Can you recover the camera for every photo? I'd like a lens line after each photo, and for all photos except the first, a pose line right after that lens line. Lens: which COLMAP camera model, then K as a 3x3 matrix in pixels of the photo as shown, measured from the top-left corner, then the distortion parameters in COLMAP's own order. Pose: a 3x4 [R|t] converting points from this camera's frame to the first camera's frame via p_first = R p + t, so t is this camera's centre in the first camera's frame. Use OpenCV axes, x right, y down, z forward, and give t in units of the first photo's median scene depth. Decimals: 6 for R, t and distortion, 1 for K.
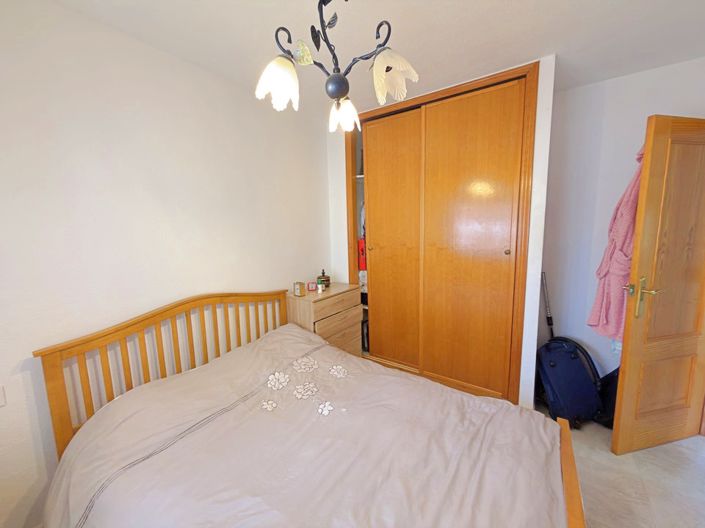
lens RADIAL K [[284.9, 0, 352.5], [0, 284.9, 264.0], [0, 0, 1]] dist [0.000238, 0.000132]
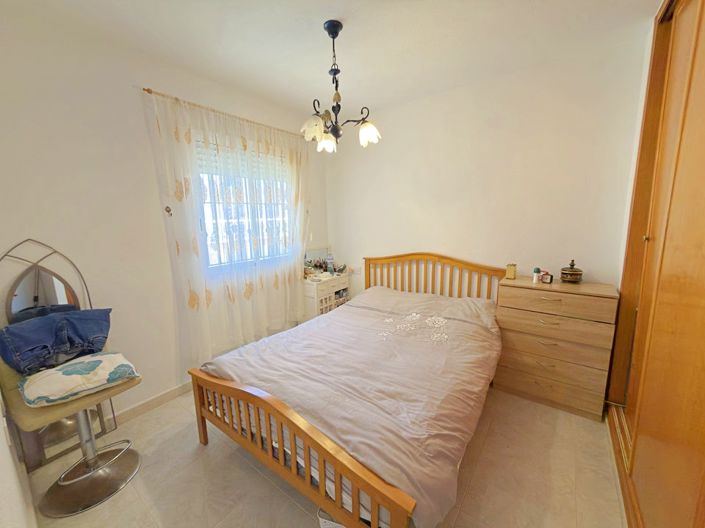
lens RADIAL K [[284.9, 0, 352.5], [0, 284.9, 264.0], [0, 0, 1]] dist [0.000238, 0.000132]
pose [[-0.036781, 0.190350, -0.981027, 0.957497], [-0.097050, 0.976371, 0.193085, -0.086120], [0.994600, 0.102310, -0.017439, 0.608136]]
